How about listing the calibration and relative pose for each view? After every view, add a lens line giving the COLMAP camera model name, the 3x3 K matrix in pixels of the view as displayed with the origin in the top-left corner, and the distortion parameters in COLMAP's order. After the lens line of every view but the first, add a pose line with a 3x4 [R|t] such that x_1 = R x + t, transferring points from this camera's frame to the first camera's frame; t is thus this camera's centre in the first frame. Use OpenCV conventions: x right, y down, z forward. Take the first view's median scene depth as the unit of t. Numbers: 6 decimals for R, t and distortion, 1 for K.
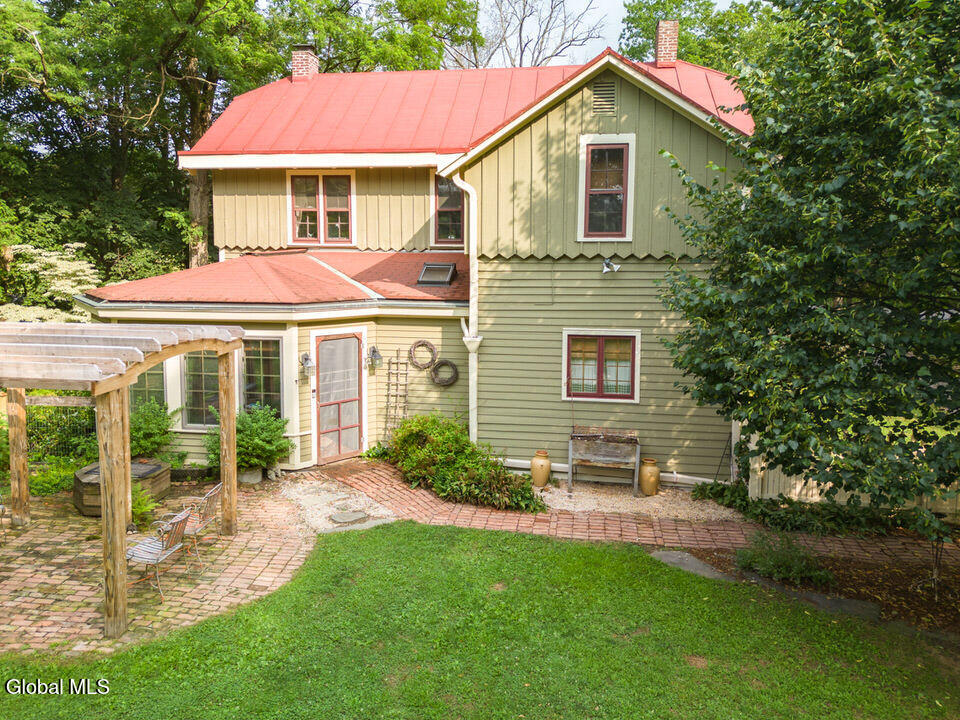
lens RADIAL K [[672.8, 0, 480.0], [0, 672.8, 360.0], [0, 0, 1]] dist [0.000997, 0.000377]
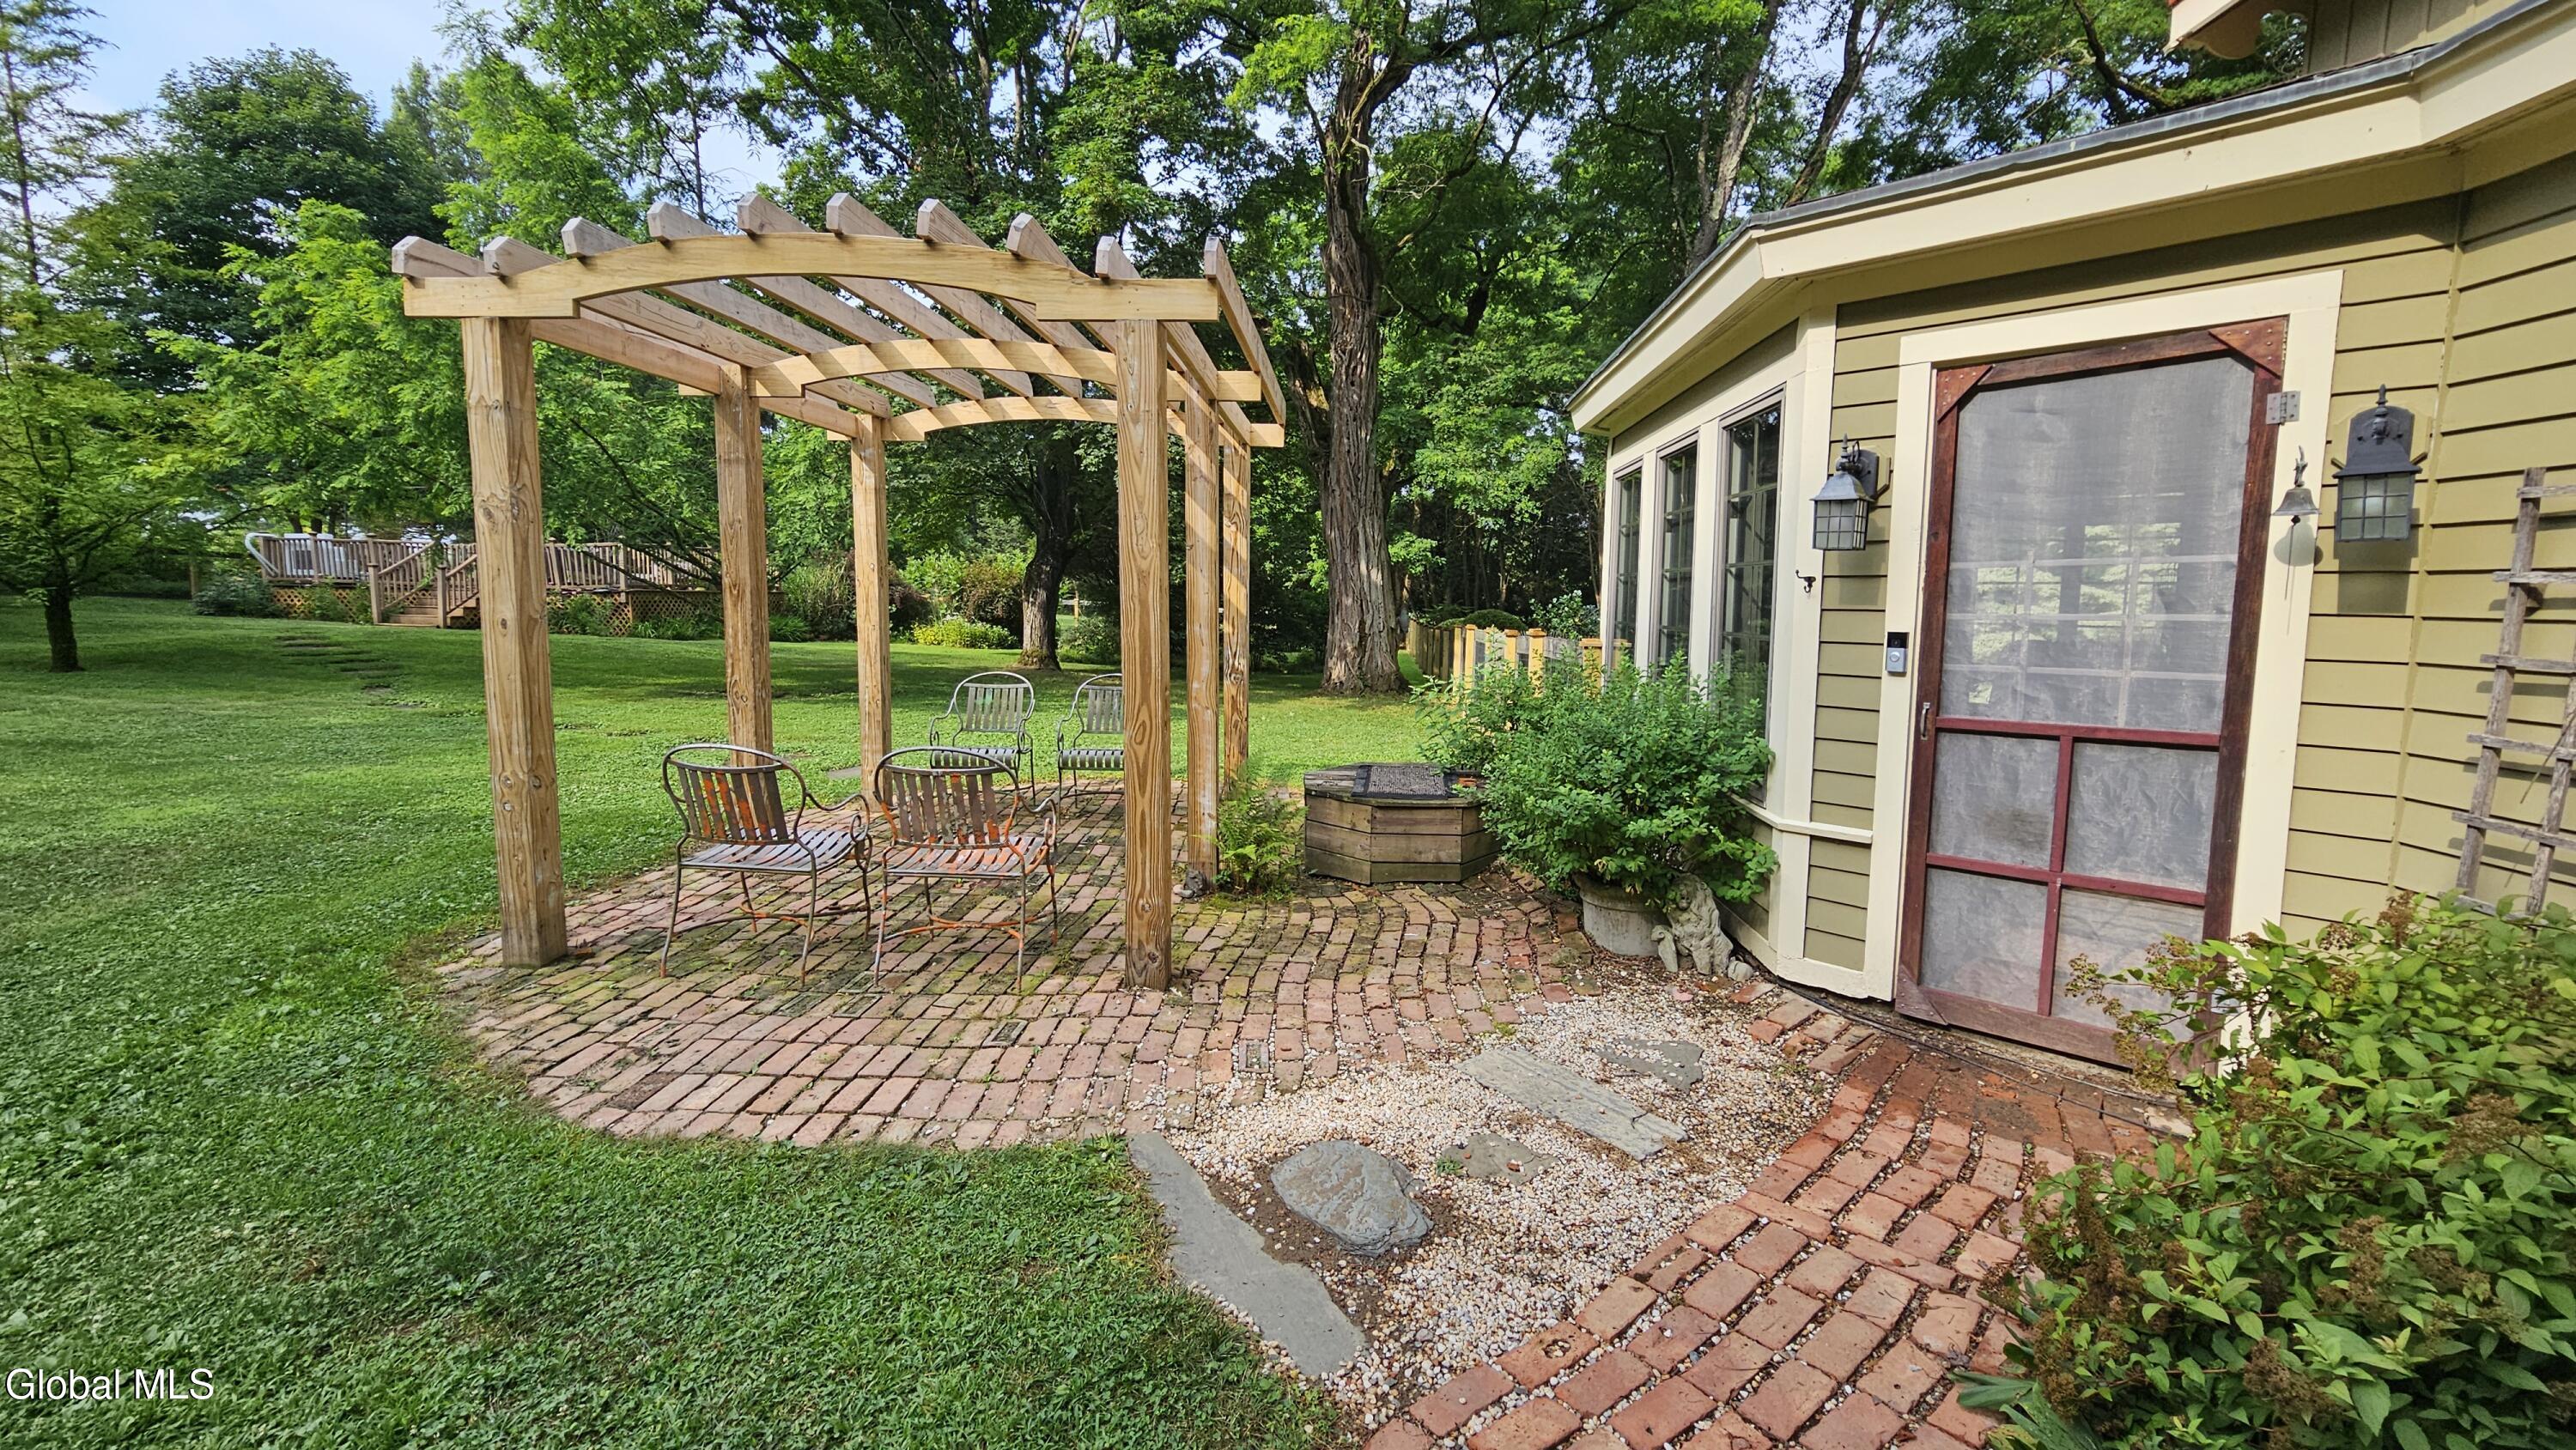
lens RADIAL K [[1046.3, 0, 1292.7], [0, 1046.3, 688.2], [0, 0, 1]] dist [-0.001003, -0.000211]
pose [[0.069015, 0.087757, -0.993748, 0.071534], [-0.171014, 0.982419, 0.074879, 0.078884], [0.982848, 0.164778, 0.082809, 0.917565]]
